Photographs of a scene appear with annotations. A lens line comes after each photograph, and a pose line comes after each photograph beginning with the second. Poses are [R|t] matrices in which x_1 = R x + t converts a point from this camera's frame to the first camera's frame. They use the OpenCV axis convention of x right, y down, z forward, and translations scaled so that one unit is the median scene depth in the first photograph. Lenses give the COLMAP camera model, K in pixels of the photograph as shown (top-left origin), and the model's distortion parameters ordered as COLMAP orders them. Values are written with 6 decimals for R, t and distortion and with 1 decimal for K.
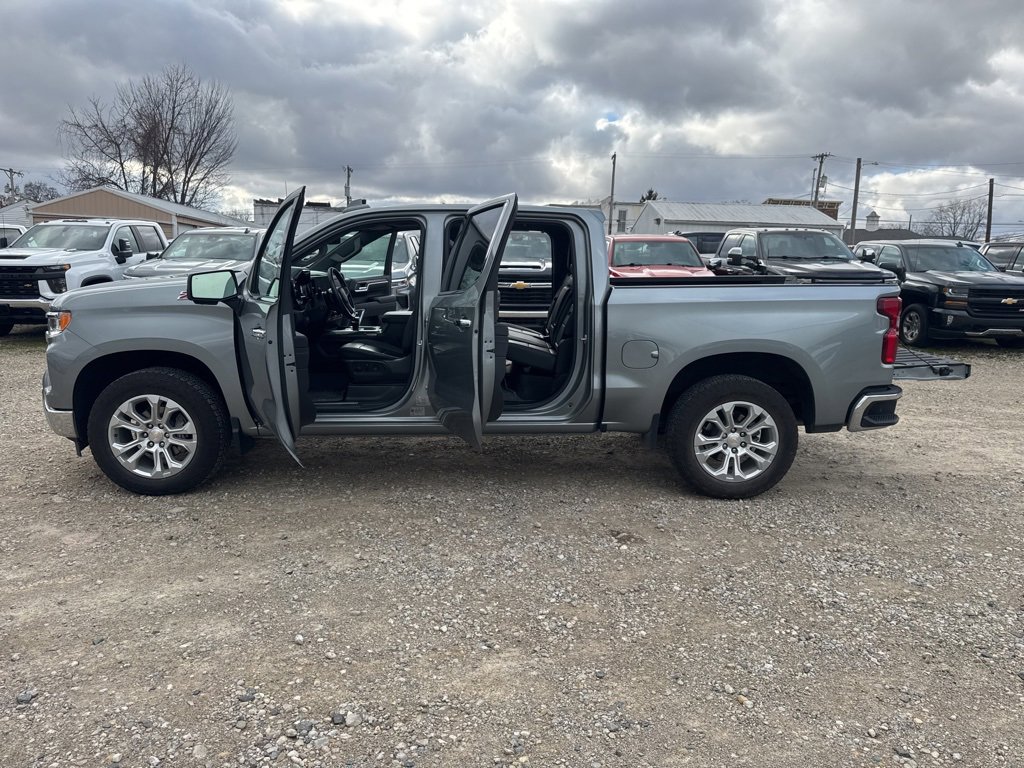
lens RADIAL K [[685.5, 0, 510.9], [0, 685.5, 408.9], [0, 0, 1]] dist [0.043683, -0.018824]
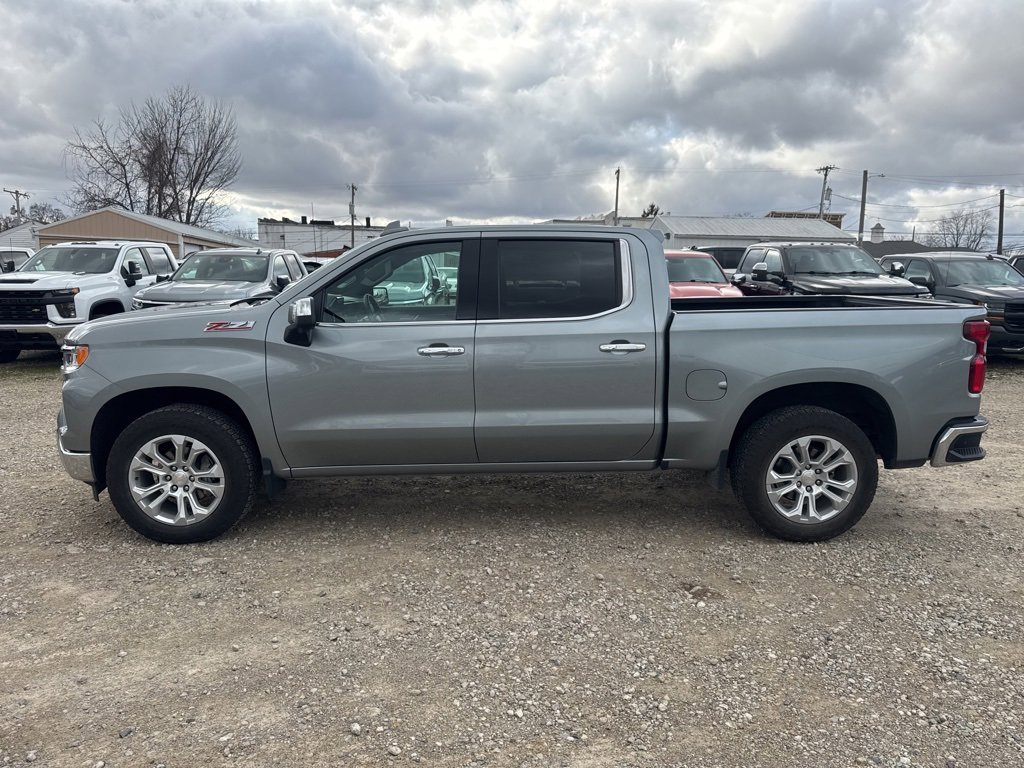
lens RADIAL K [[694.8, 0, 509.5], [0, 694.8, 409.0], [0, 0, 1]] dist [0.032987, -0.004843]
pose [[0.999925, -0.007927, -0.009382, -0.066413], [0.007698, 0.999678, -0.024195, -0.028125], [0.009571, 0.024121, 0.999663, 0.075798]]
